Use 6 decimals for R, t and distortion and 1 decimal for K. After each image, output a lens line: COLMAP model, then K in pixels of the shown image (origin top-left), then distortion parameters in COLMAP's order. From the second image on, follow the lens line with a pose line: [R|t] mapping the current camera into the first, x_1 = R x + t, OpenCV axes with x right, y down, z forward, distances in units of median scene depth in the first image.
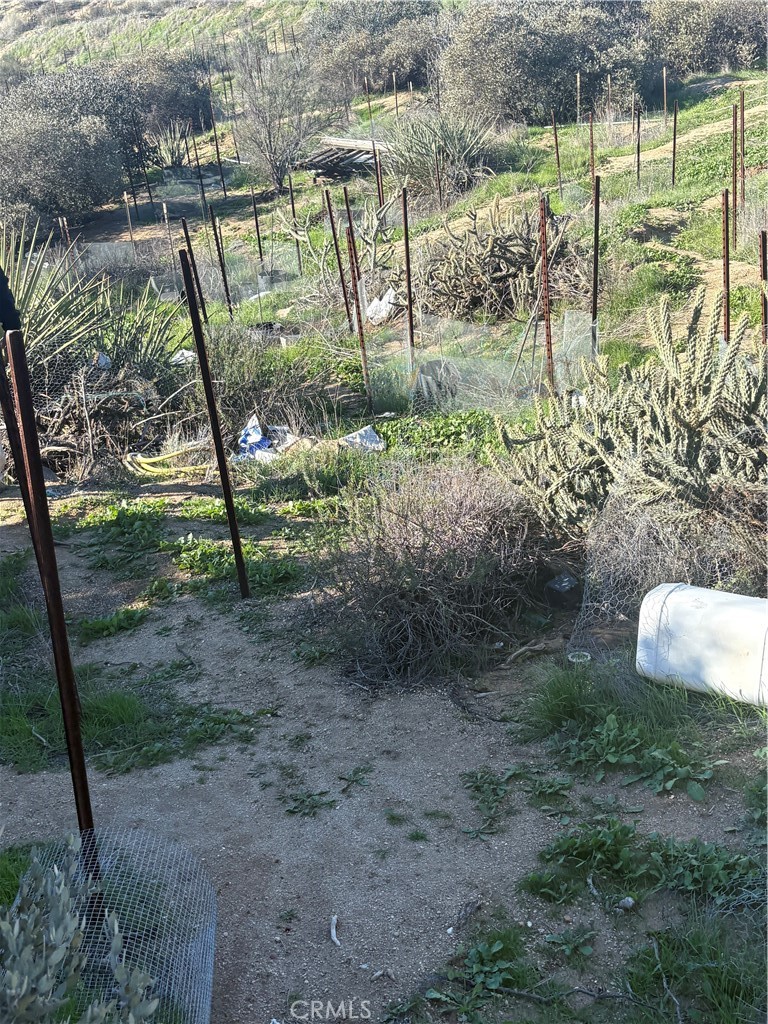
lens RADIAL K [[1130.0, 0, 384.0], [0, 1130.0, 512.0], [0, 0, 1]] dist [0.149549, -0.572193]
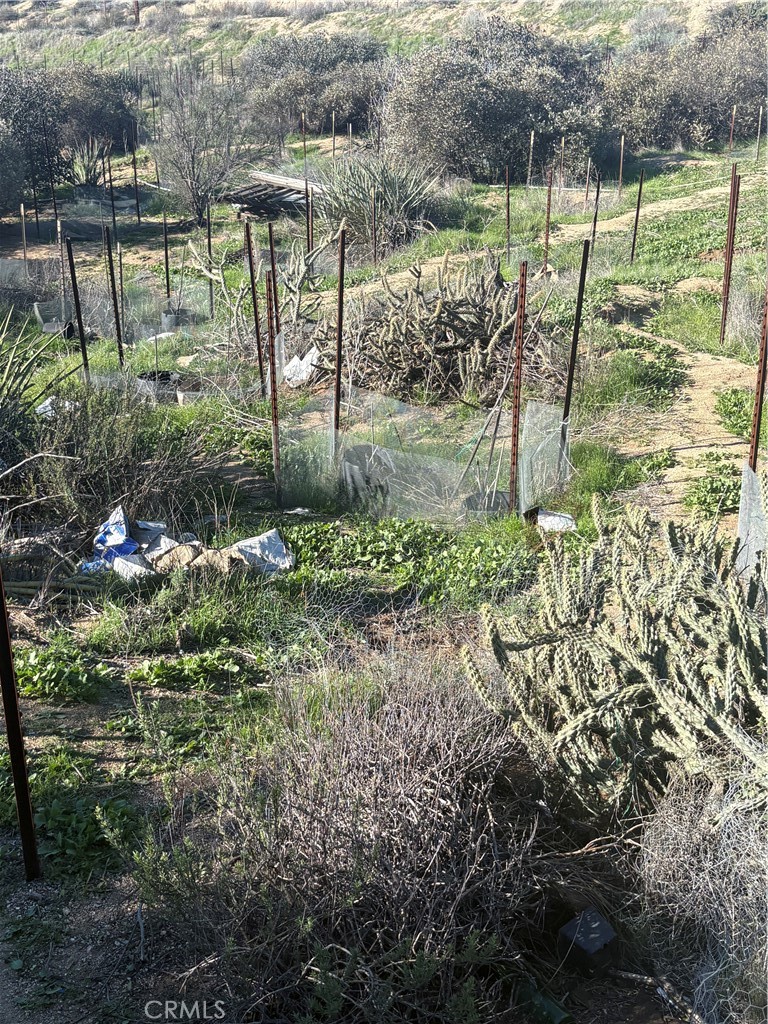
lens RADIAL K [[1130.0, 0, 384.0], [0, 1130.0, 512.0], [0, 0, 1]] dist [0.149549, -0.572193]
pose [[0.992769, 0.085073, 0.084687, -0.003336], [-0.081539, 0.995683, -0.044358, -0.036999], [-0.088095, 0.037132, 0.995420, 0.143607]]
